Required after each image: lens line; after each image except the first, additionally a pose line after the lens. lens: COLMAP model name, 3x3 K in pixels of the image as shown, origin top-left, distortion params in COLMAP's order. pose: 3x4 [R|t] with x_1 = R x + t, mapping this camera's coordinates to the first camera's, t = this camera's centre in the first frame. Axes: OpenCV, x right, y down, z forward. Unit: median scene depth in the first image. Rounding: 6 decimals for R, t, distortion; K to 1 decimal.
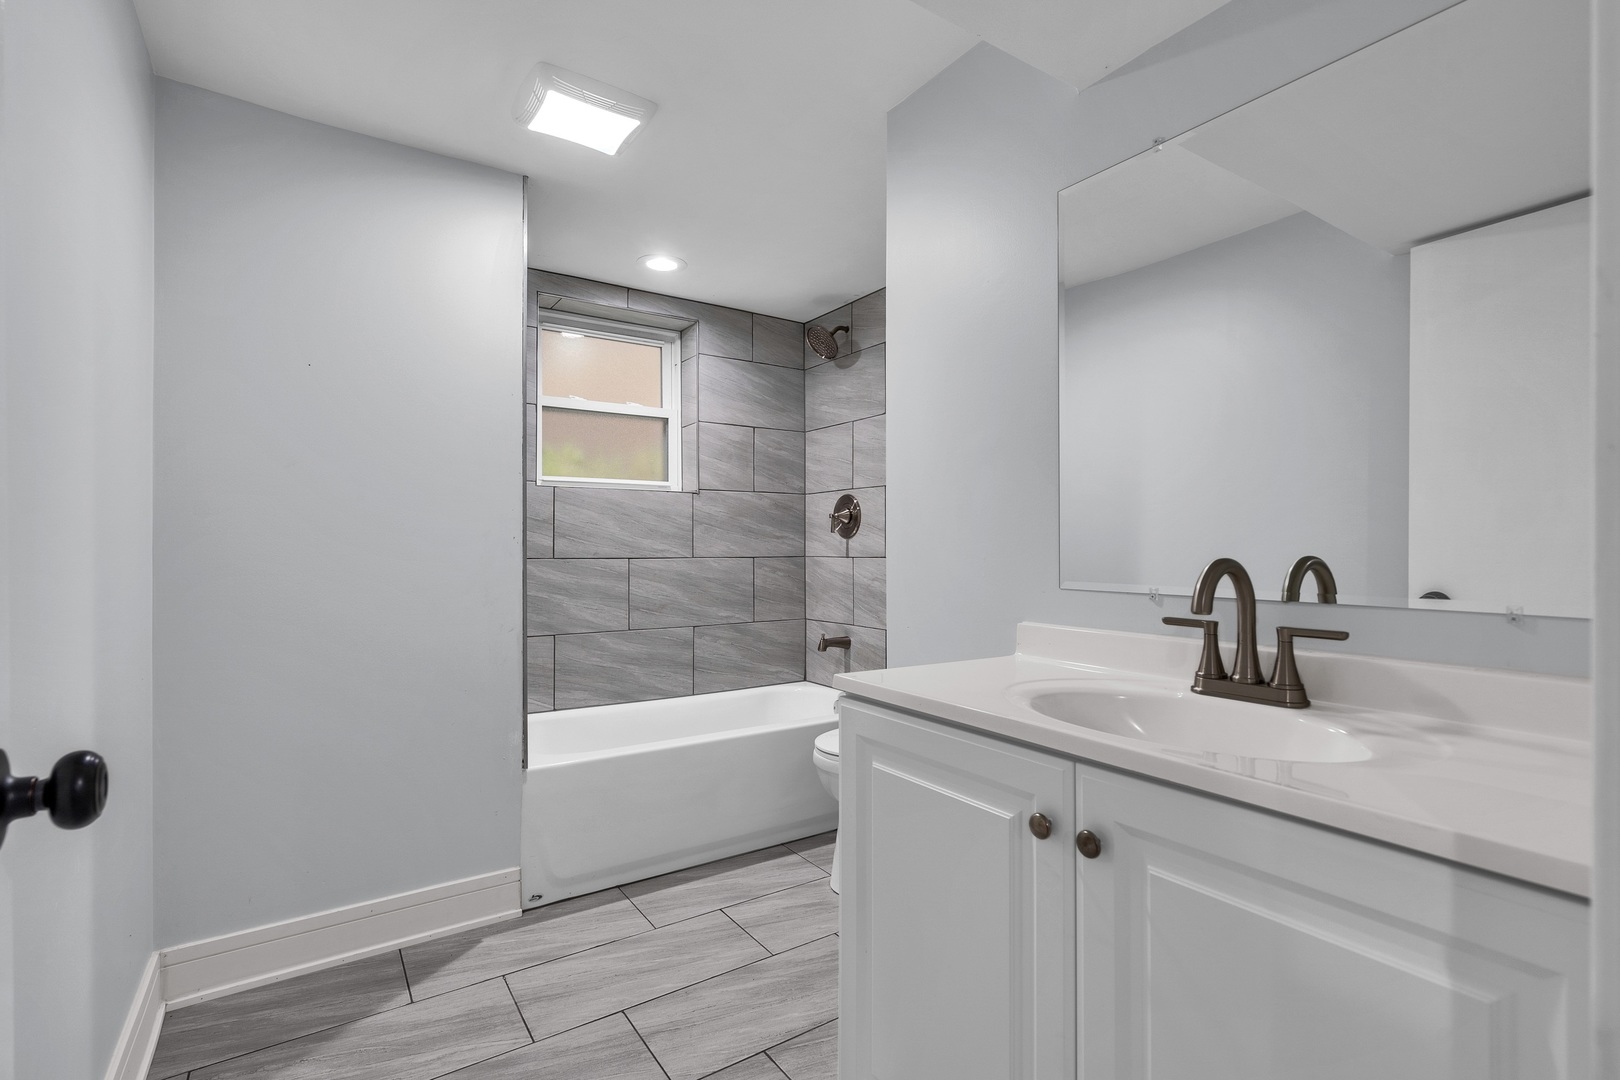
lens RADIAL K [[749.4, 0, 805.9], [0, 749.4, 541.5], [0, 0, 1]] dist [-0.006044, 0.000477]
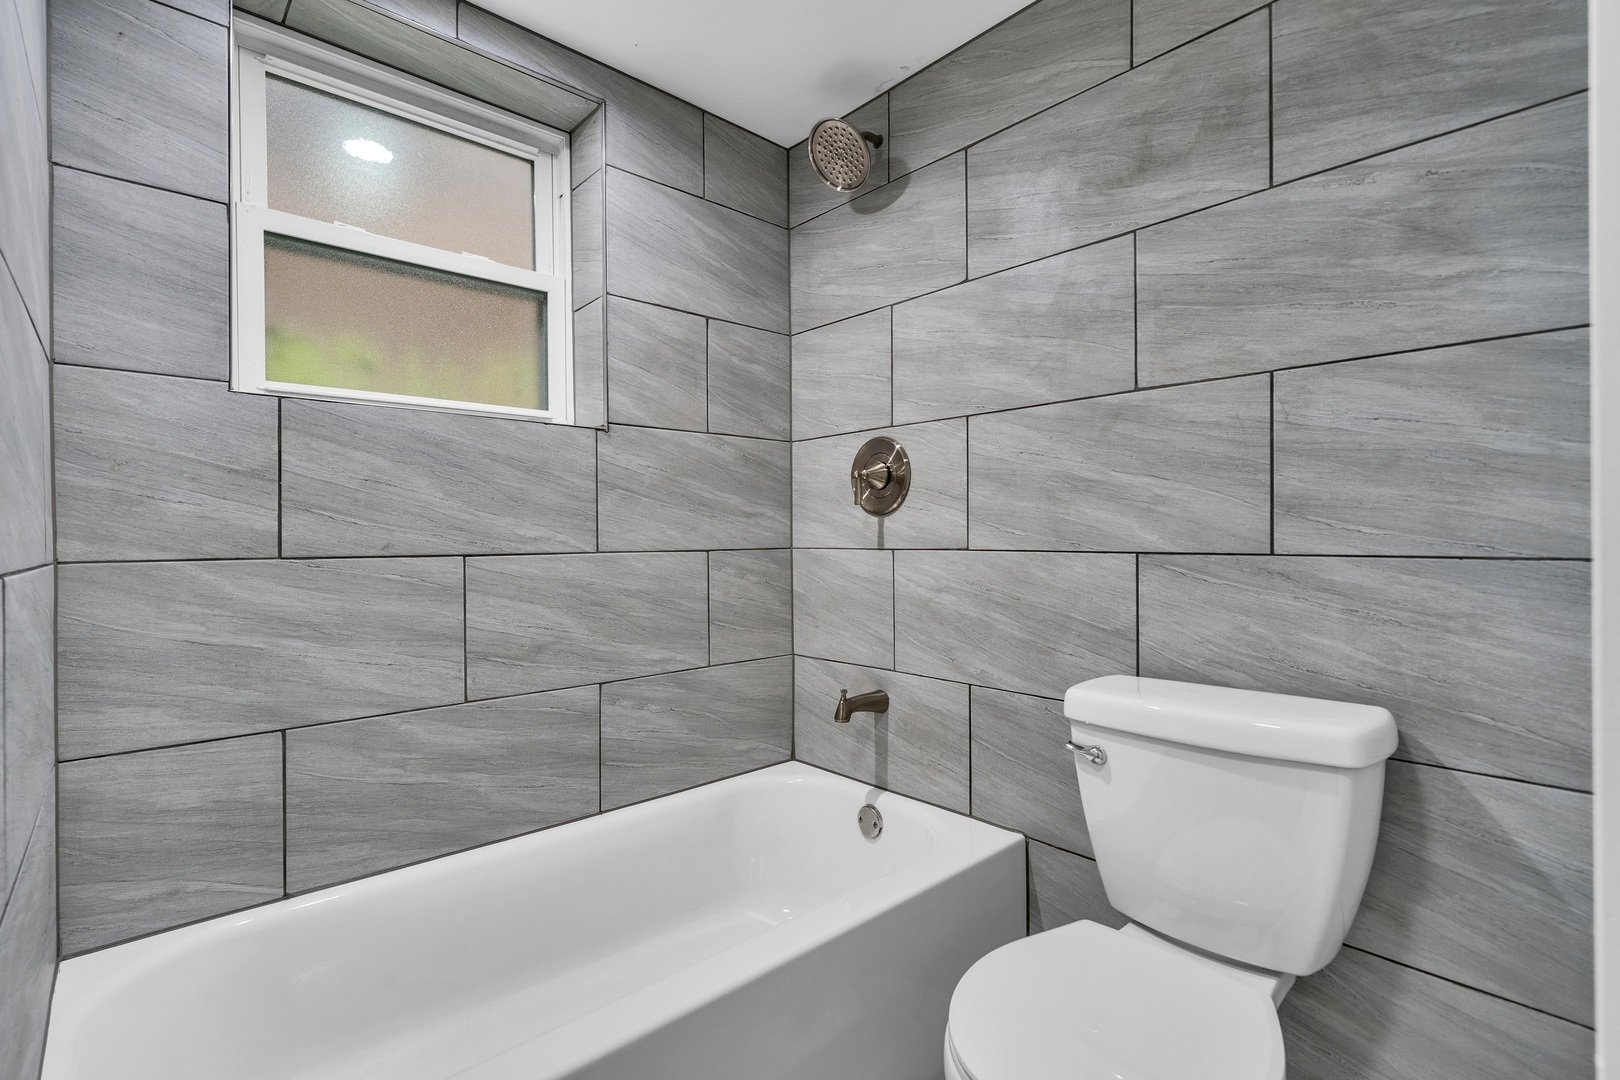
lens RADIAL K [[749.4, 0, 805.9], [0, 749.4, 541.5], [0, 0, 1]] dist [-0.006044, 0.000477]
pose [[0.989964, -0.005196, 0.141224, -0.077641], [0.002910, 0.999861, 0.016389, 0.005697], [-0.141290, -0.015813, 0.989842, 0.444869]]
